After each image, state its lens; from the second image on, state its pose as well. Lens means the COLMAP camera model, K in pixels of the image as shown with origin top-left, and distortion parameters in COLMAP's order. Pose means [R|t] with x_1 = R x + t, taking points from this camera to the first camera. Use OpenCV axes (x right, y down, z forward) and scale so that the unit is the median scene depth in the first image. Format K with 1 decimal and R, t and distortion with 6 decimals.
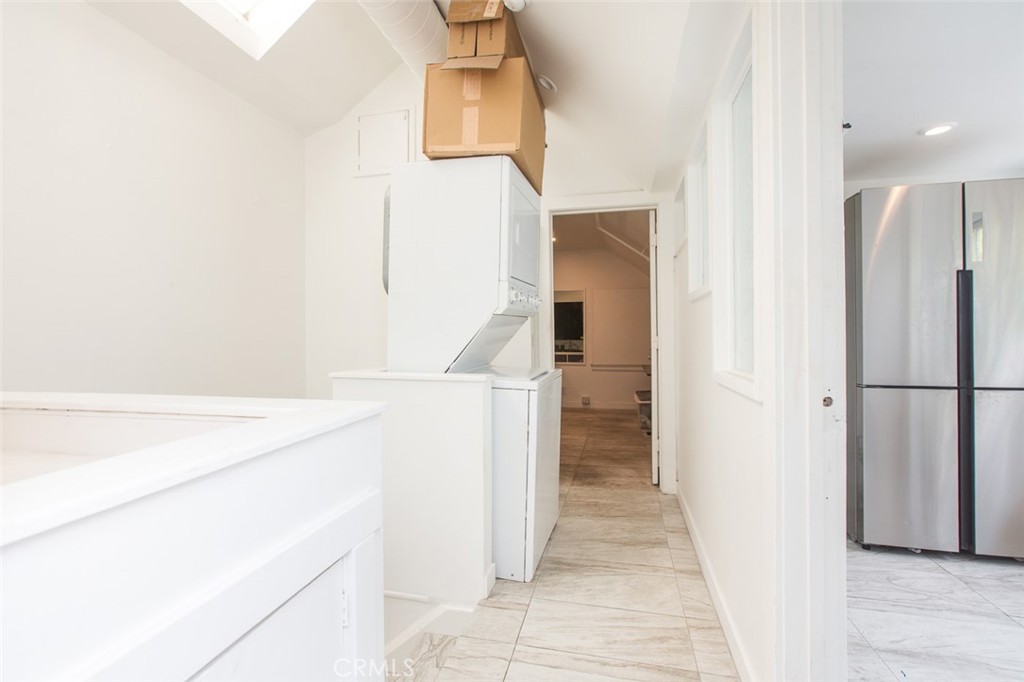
lens RADIAL K [[462.3, 0, 507.5], [0, 462.3, 337.7], [0, 0, 1]] dist [0.000410, 0.000965]
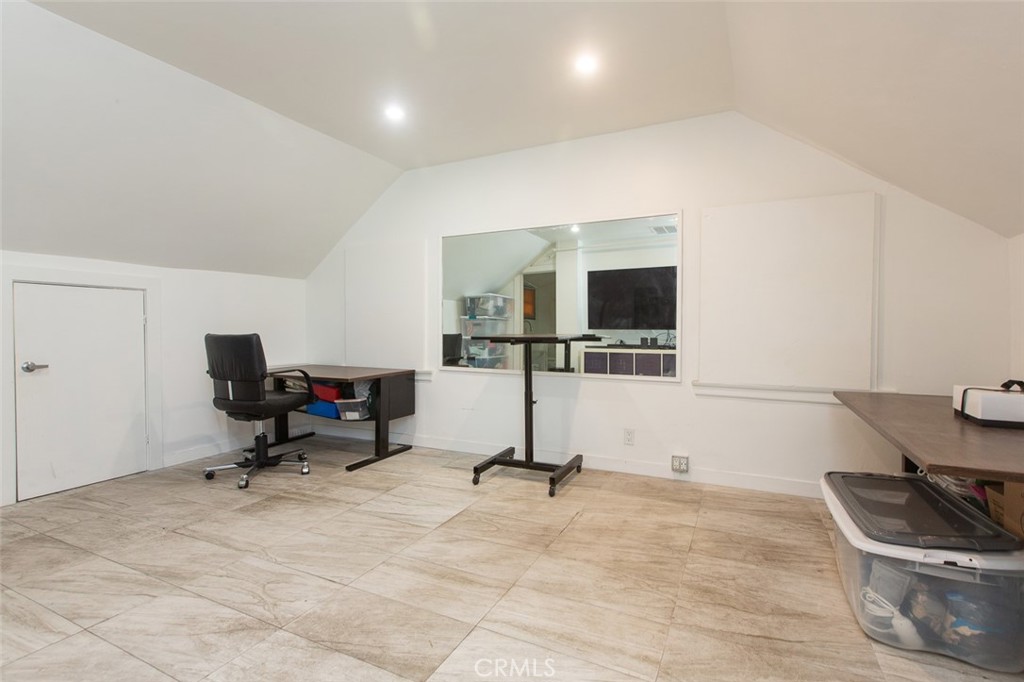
lens RADIAL K [[462.3, 0, 514.6], [0, 462.3, 342.1], [0, 0, 1]] dist [0.000410, 0.000965]
pose [[0.975526, 0.000080, -0.219885, 0.339582], [0.005603, 0.999666, 0.025220, 0.020704], [0.219814, -0.025834, 0.975200, 1.627025]]
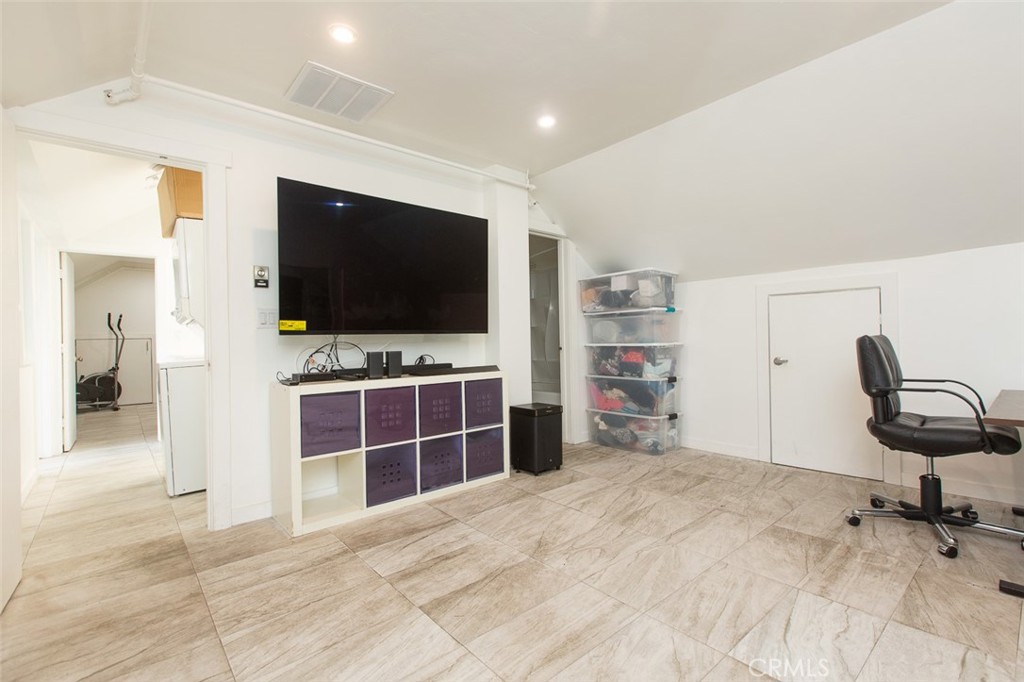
lens RADIAL K [[462.3, 0, 511.2], [0, 462.3, 340.6], [0, 0, 1]] dist [0.000410, 0.000965]
pose [[-0.579874, 0.010376, -0.814640, 0.655078], [0.016758, 0.999859, 0.000806, 0.025758], [0.814533, -0.013184, -0.579967, 2.836230]]
